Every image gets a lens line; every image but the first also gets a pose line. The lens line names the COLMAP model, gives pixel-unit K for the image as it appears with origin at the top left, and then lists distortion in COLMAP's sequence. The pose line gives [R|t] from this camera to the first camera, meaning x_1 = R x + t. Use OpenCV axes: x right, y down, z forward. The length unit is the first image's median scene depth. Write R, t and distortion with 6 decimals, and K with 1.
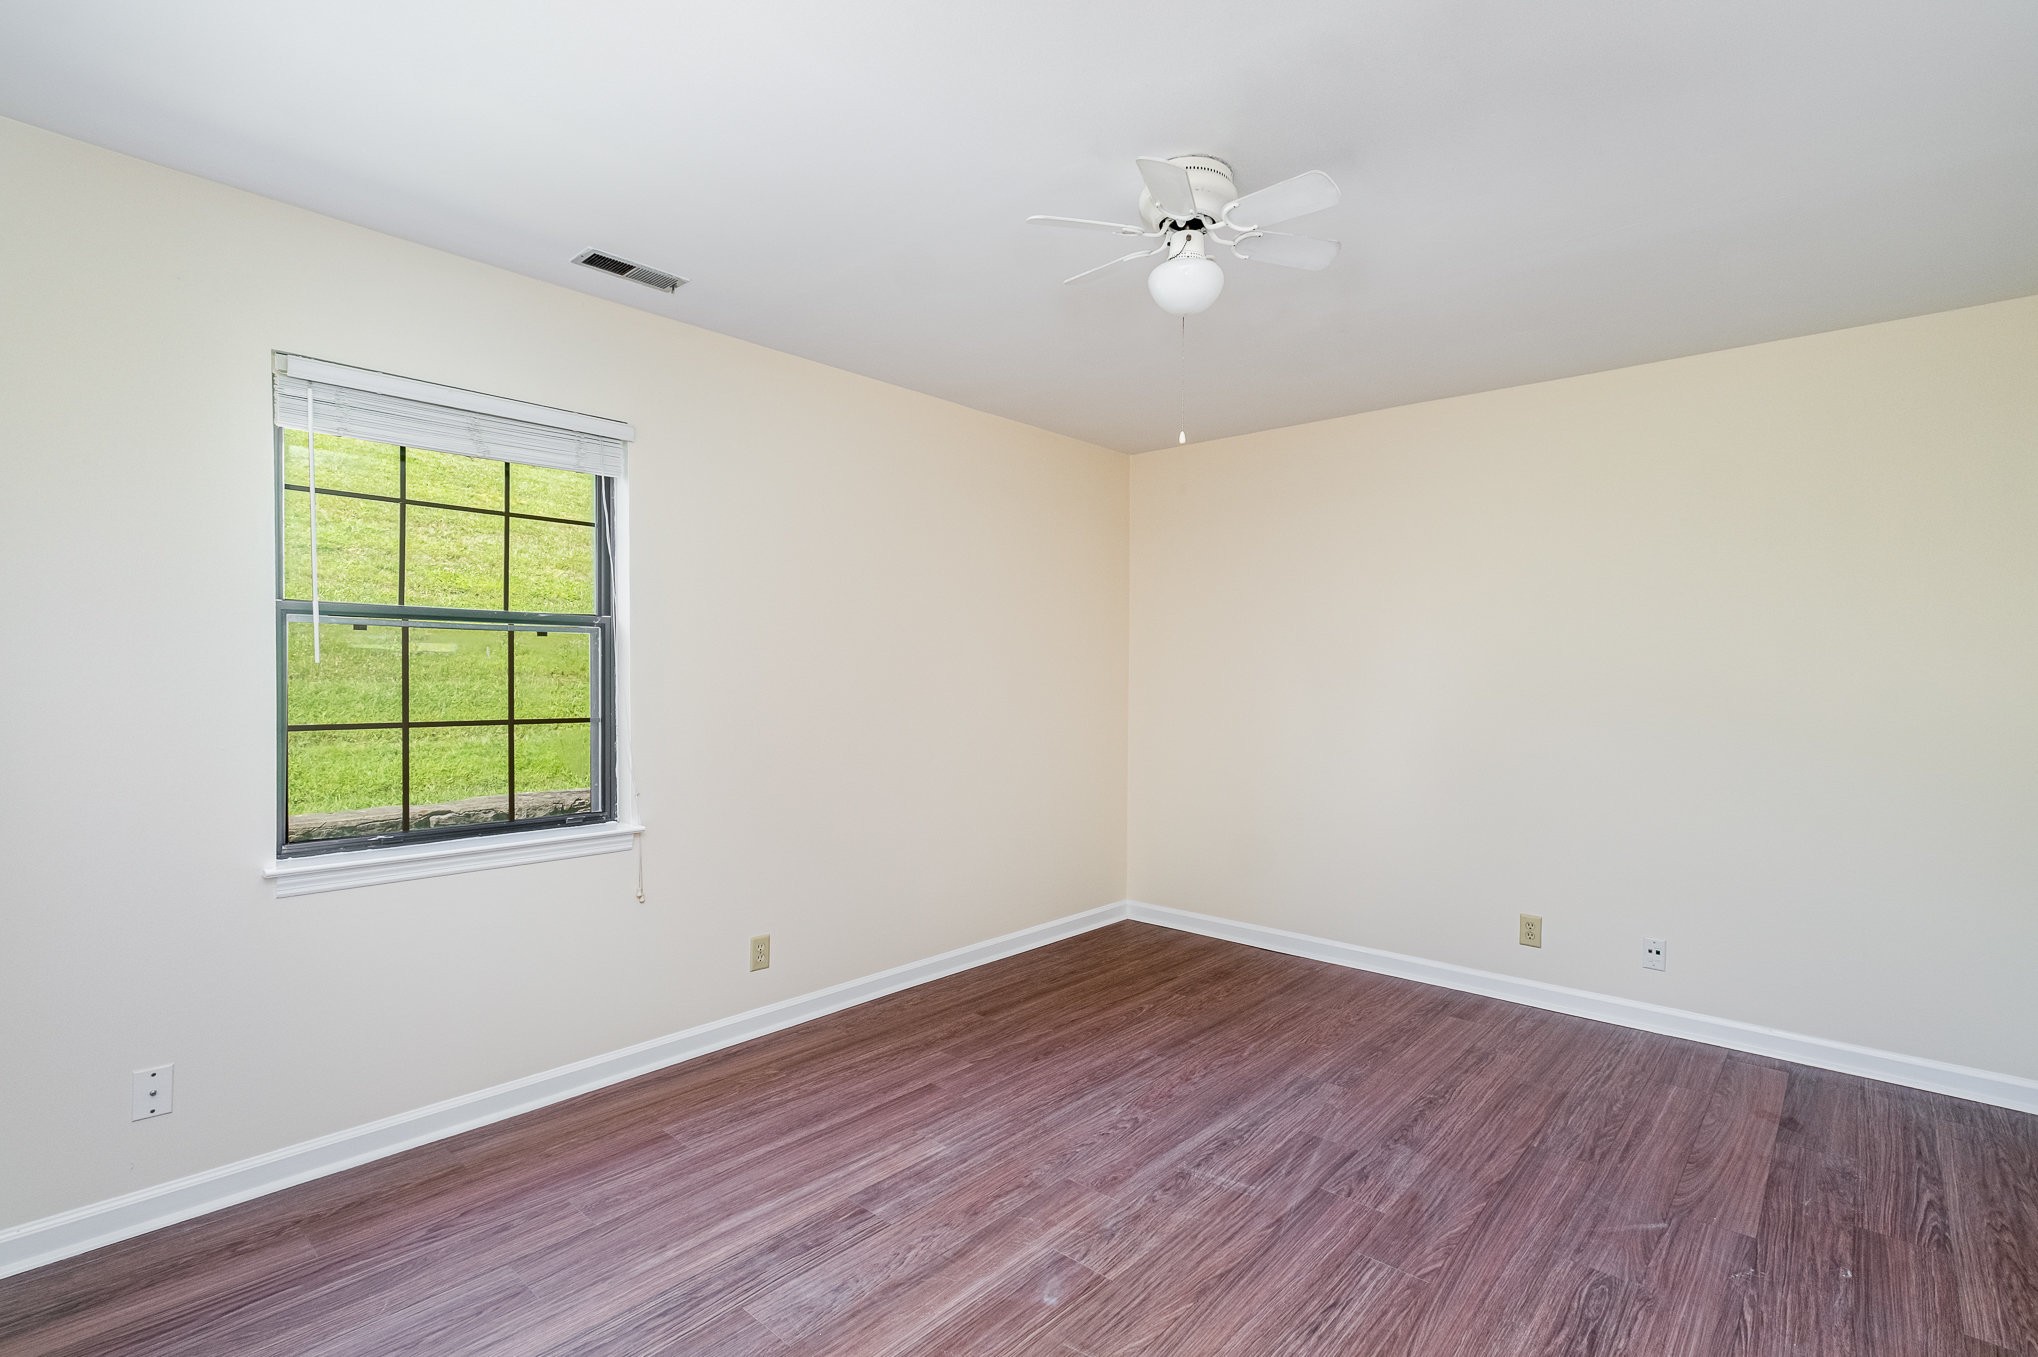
lens RADIAL K [[927.0, 0, 1064.1], [0, 927.0, 692.3], [0, 0, 1]] dist [-0.004320, 0.002277]
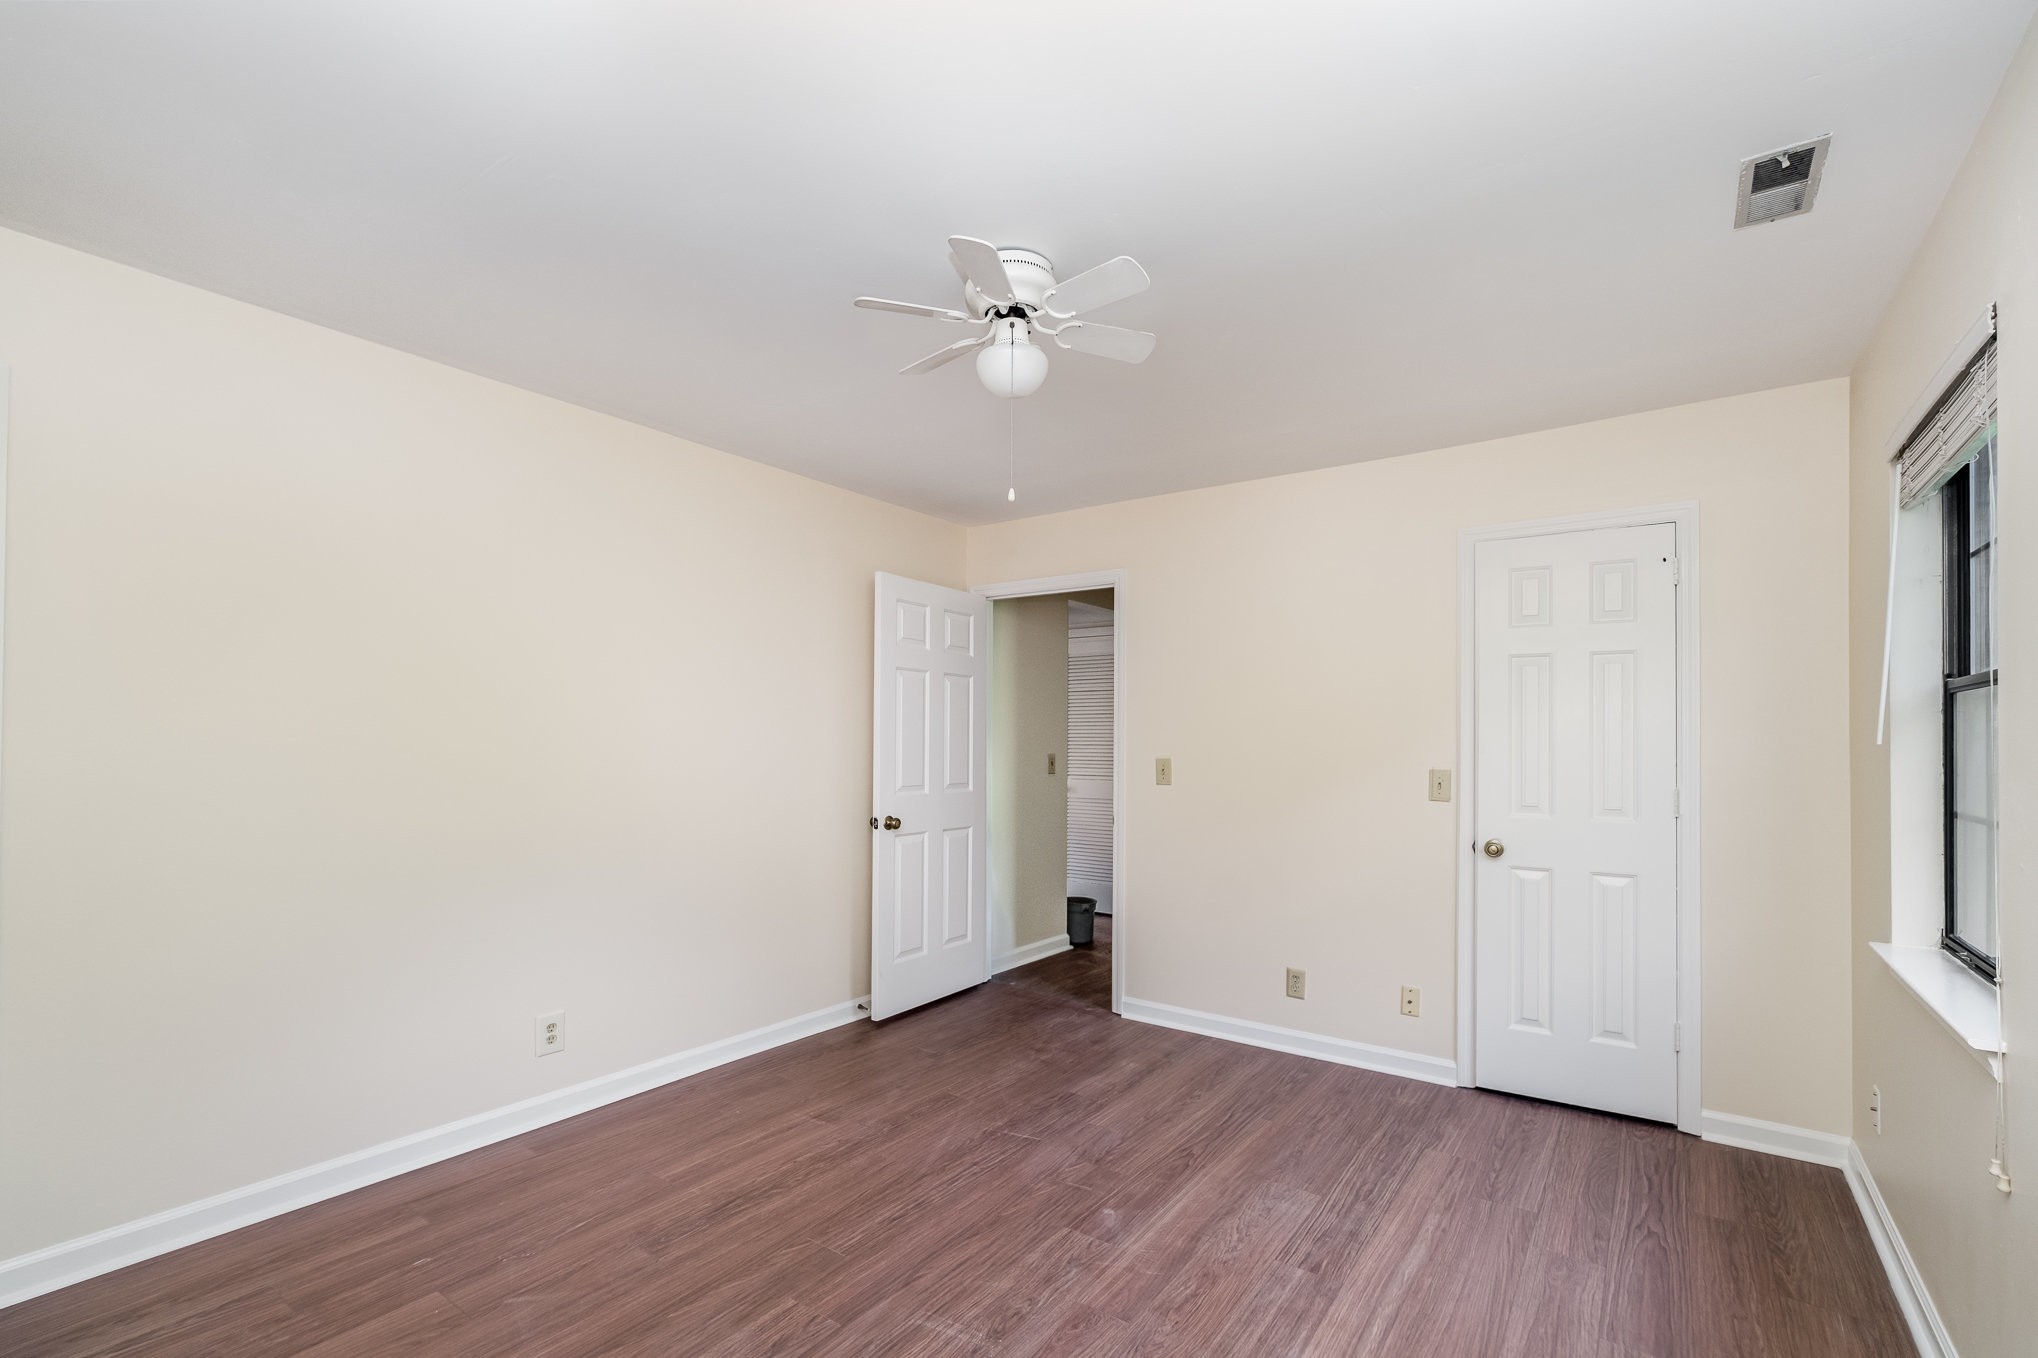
lens RADIAL K [[903.6, 0, 1038.3], [0, 903.6, 719.4], [0, 0, 1]] dist [-0.009975, 0.005917]
pose [[-0.995001, -0.017812, -0.098260, 0.192516], [-0.017692, 0.999841, -0.002090, -0.041277], [0.098281, -0.000341, -0.995159, 1.942727]]
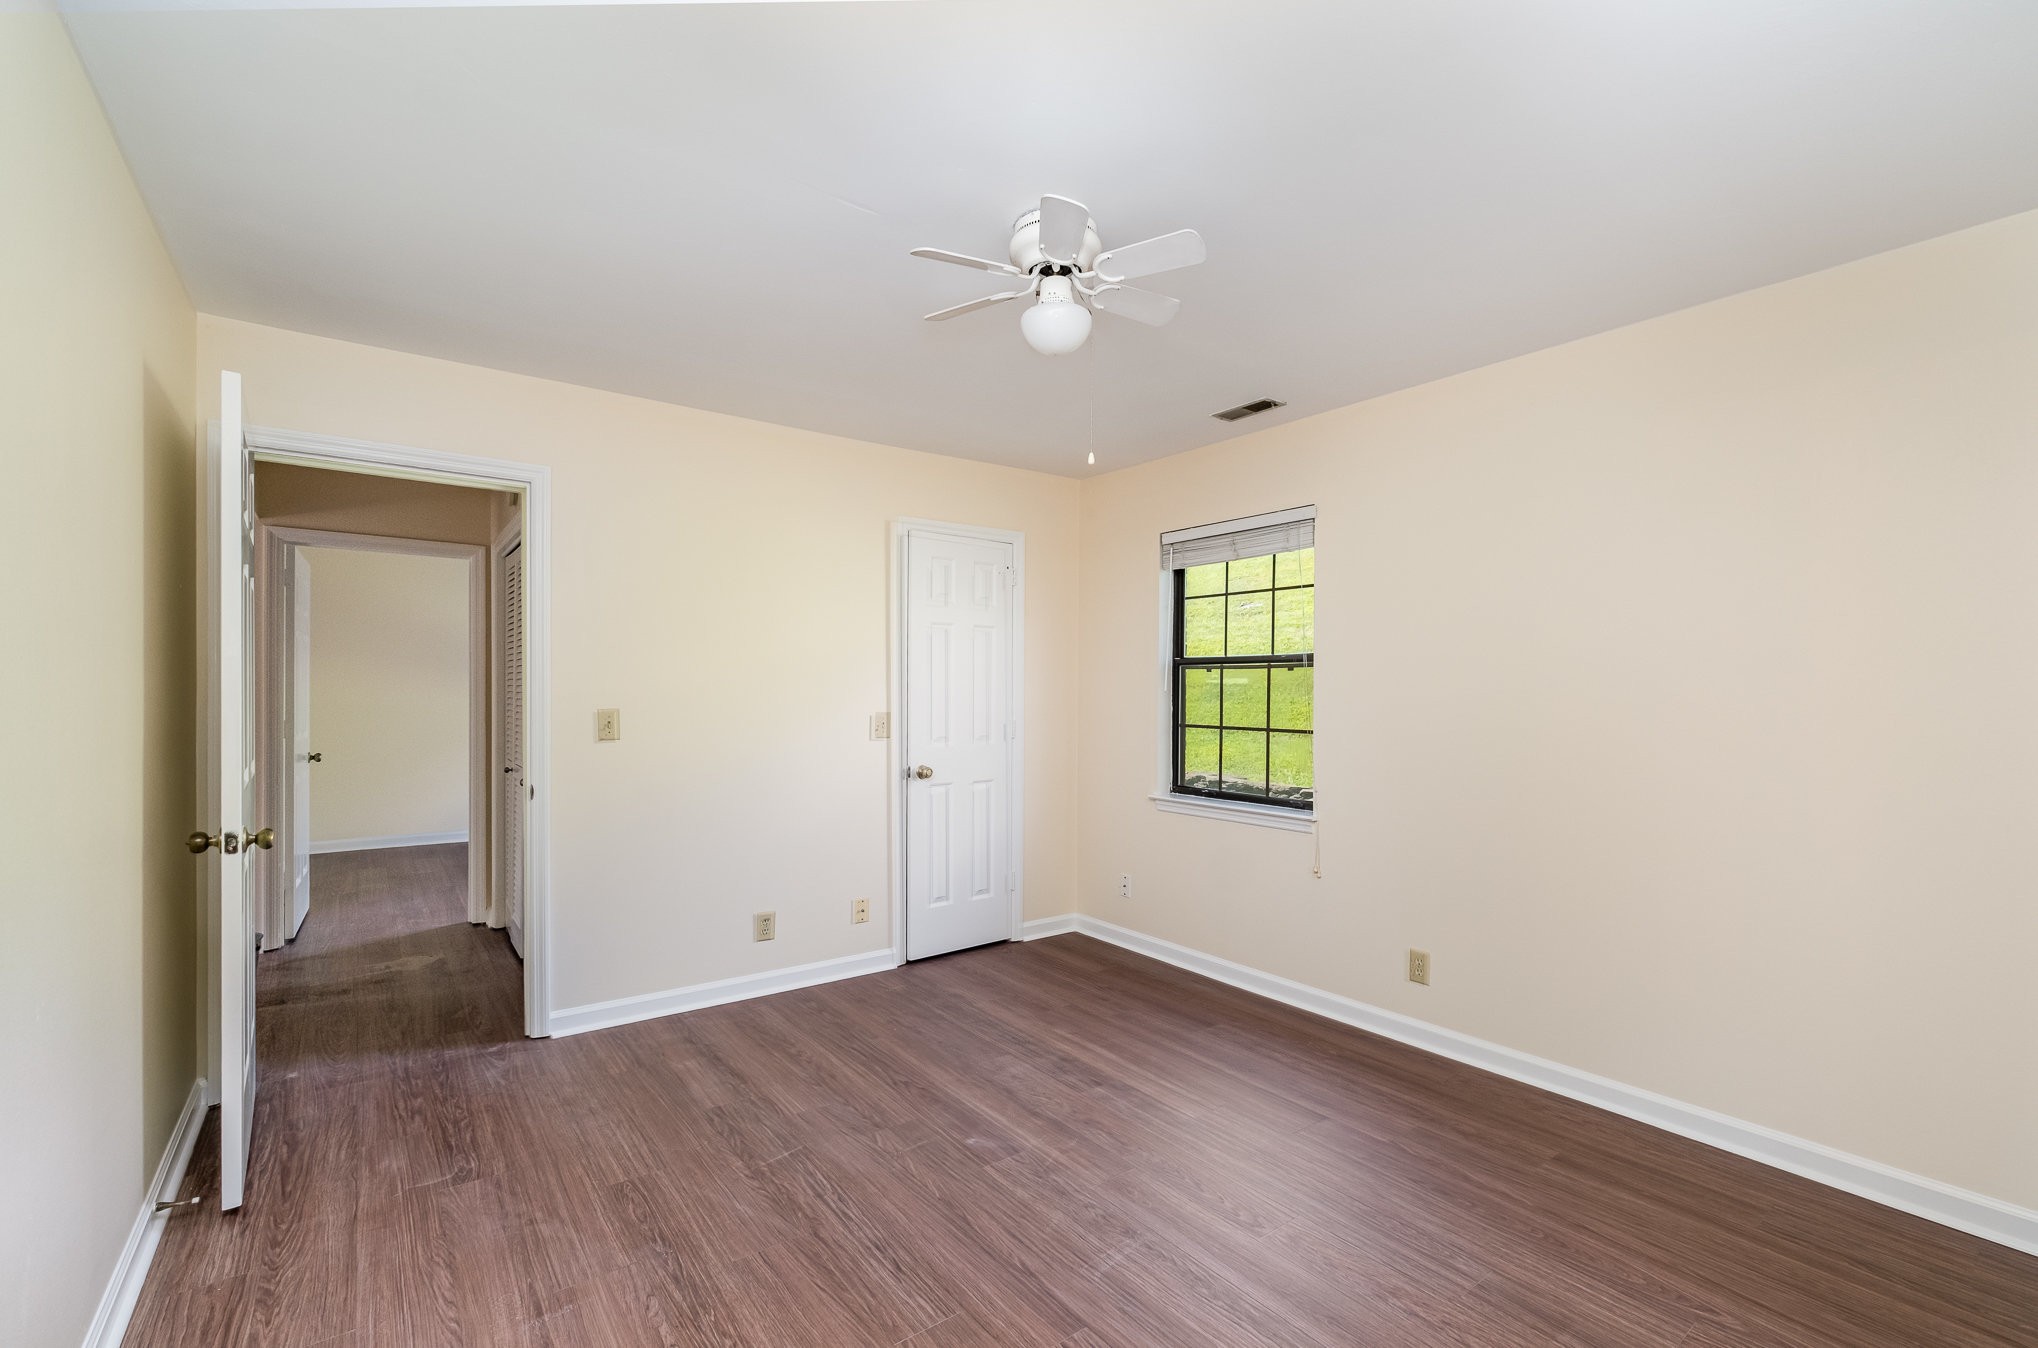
lens RADIAL K [[887.1, 0, 1022.1], [0, 887.1, 693.6], [0, 0, 1]] dist [-0.007820, 0.001861]
pose [[-0.208600, -0.008405, -0.977965, 1.088204], [-0.027071, 0.999630, -0.002817, -0.012938], [0.977626, 0.025886, -0.208750, 1.136232]]
